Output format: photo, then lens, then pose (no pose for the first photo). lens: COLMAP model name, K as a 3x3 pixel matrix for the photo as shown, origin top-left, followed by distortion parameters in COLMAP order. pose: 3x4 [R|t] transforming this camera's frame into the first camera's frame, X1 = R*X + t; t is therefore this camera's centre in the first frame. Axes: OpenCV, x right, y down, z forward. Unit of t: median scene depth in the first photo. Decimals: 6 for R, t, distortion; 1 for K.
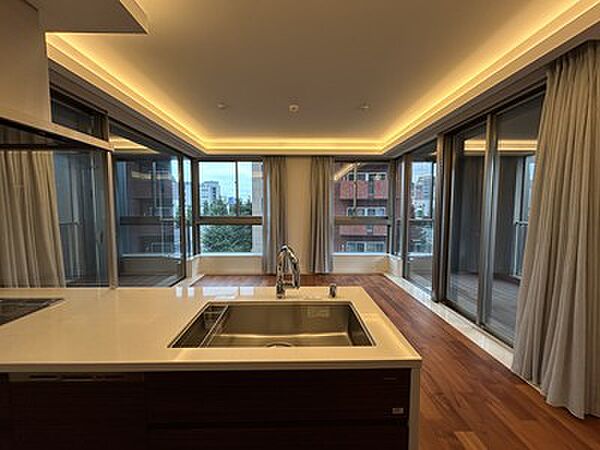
lens RADIAL K [[241.9, 0, 301.5], [0, 241.9, 225.3], [0, 0, 1]] dist [0.009558, -0.000020]
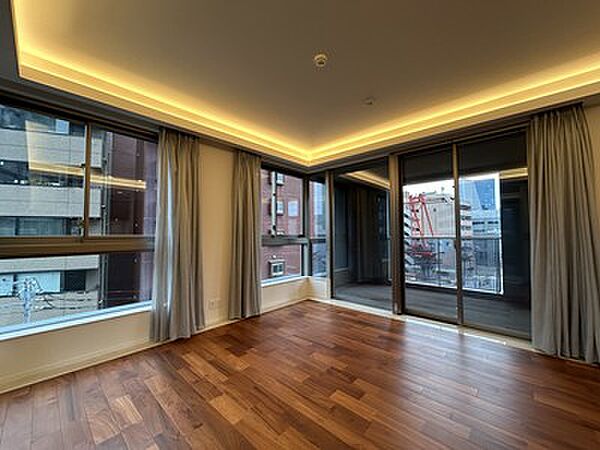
lens RADIAL K [[241.8, 0, 298.5], [0, 241.8, 223.7], [0, 0, 1]] dist [0.000969, 0.000110]
pose [[0.697596, 0.024923, 0.716058, -0.331380], [0.059480, 0.993931, -0.092541, 0.006997], [-0.714018, 0.107148, 0.691880, 0.398809]]
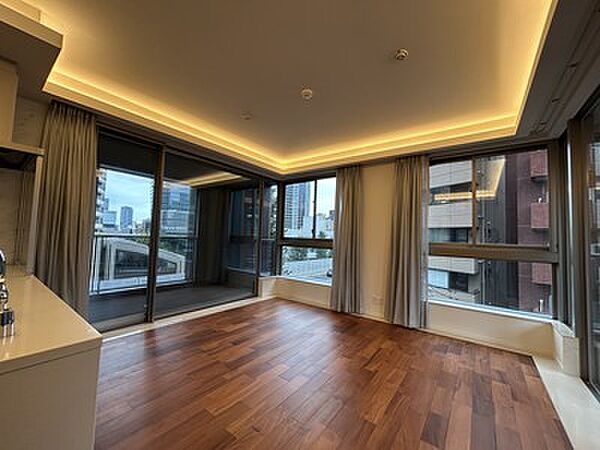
lens RADIAL K [[241.9, 0, 301.5], [0, 241.9, 225.3], [0, 0, 1]] dist [0.009558, -0.000020]
pose [[0.791074, -0.006206, -0.611689, 0.270184], [-0.076500, 0.991095, -0.108990, 0.017768], [0.606919, 0.133013, 0.783554, 0.266143]]
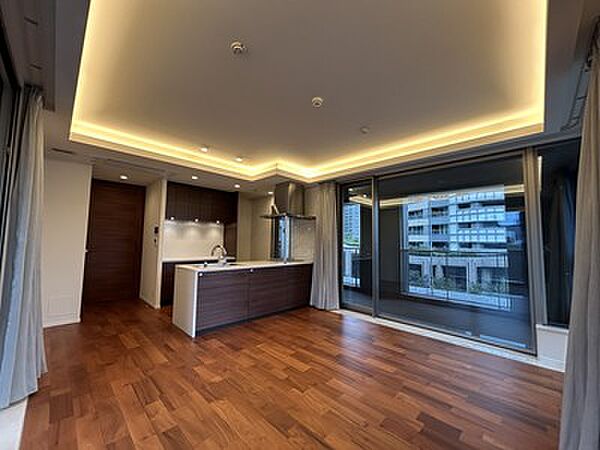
lens RADIAL K [[239.9, 0, 300.3], [0, 239.9, 225.8], [0, 0, 1]] dist [0.002473, 0.000176]
pose [[-0.717007, -0.062933, -0.694219, 0.326188], [-0.070192, 0.997373, -0.017918, -0.044885], [0.693523, 0.035882, -0.719540, 0.950465]]
